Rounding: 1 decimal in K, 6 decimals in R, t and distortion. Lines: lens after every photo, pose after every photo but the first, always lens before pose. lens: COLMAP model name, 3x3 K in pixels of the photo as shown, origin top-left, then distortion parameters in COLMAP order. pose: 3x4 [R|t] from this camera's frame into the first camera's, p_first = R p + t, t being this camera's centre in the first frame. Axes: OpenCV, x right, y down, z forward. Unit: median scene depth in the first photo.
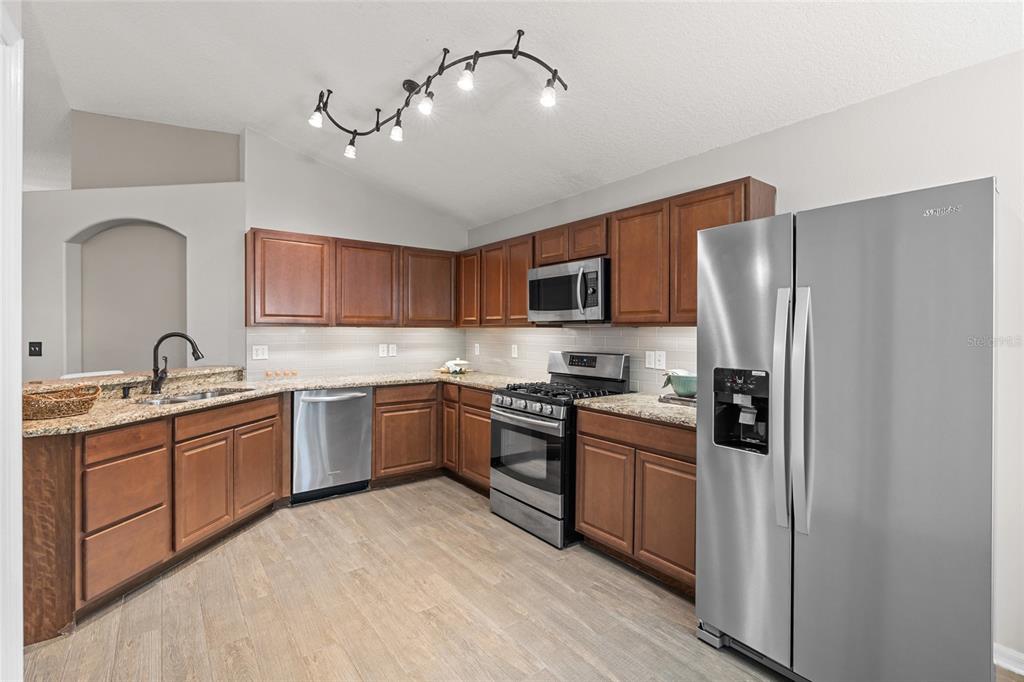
lens RADIAL K [[464.5, 0, 511.5], [0, 464.5, 332.2], [0, 0, 1]] dist [-0.002207, 0.000685]
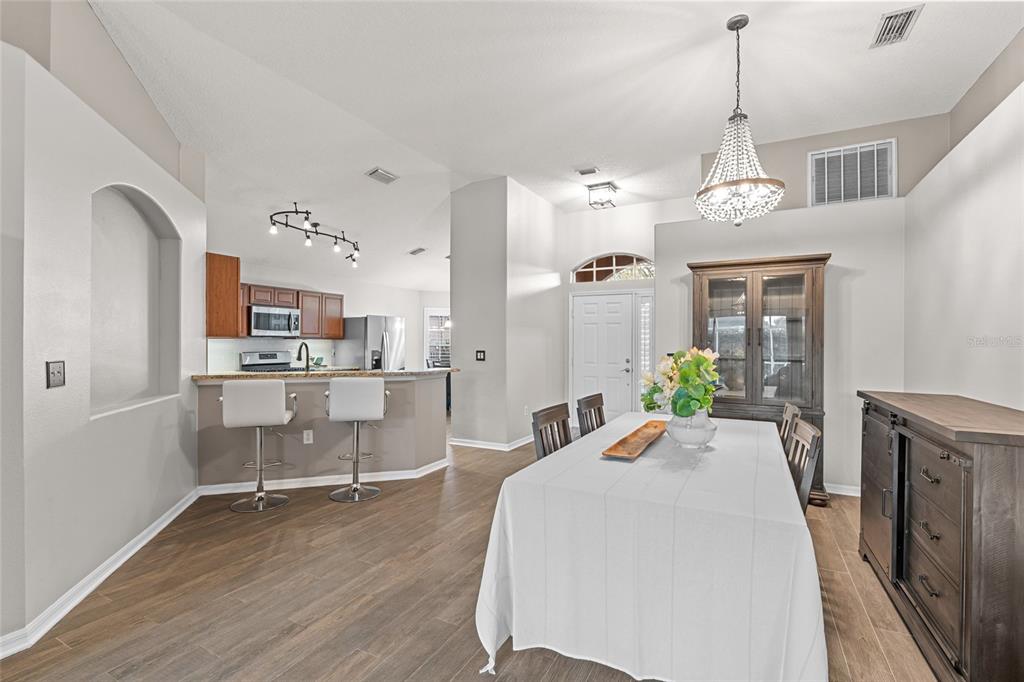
lens RADIAL K [[464.5, 0, 510.5], [0, 464.5, 343.4], [0, 0, 1]] dist [-0.002207, 0.000685]
pose [[-0.421485, -0.003696, 0.906828, -2.130129], [0.002365, 0.999984, 0.005175, -0.000786], [-0.906832, 0.004326, -0.421470, 0.925756]]
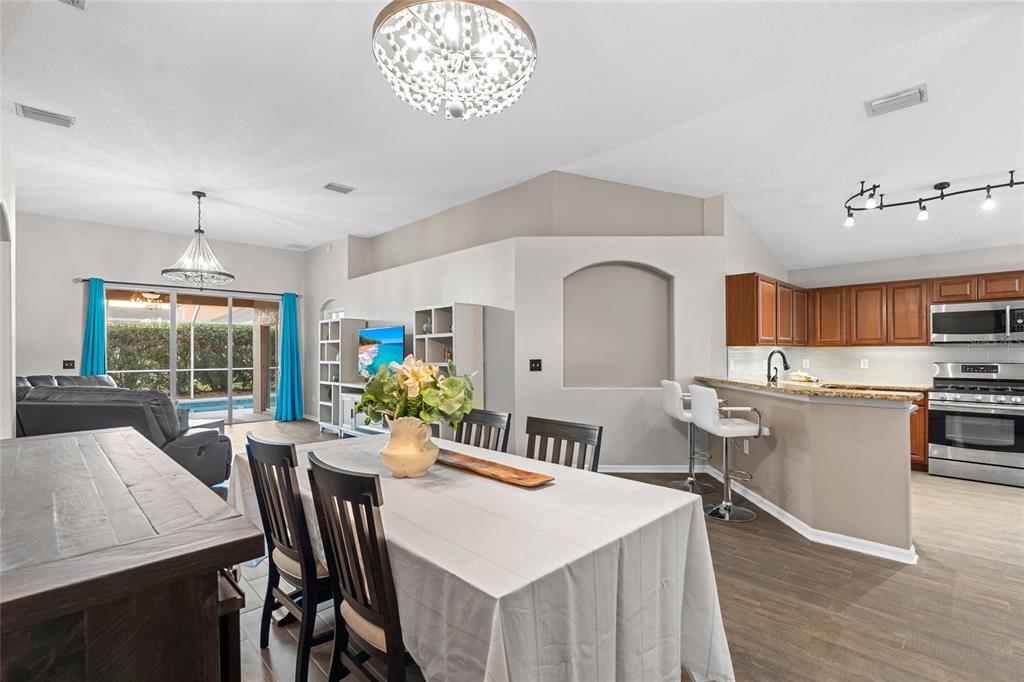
lens RADIAL K [[464.5, 0, 513.7], [0, 464.5, 351.3], [0, 0, 1]] dist [-0.002207, 0.000685]
pose [[0.991177, -0.004382, 0.132472, -1.531685], [0.005549, 0.999949, -0.008437, 0.011491], [-0.132428, 0.009098, 0.991151, -0.257466]]
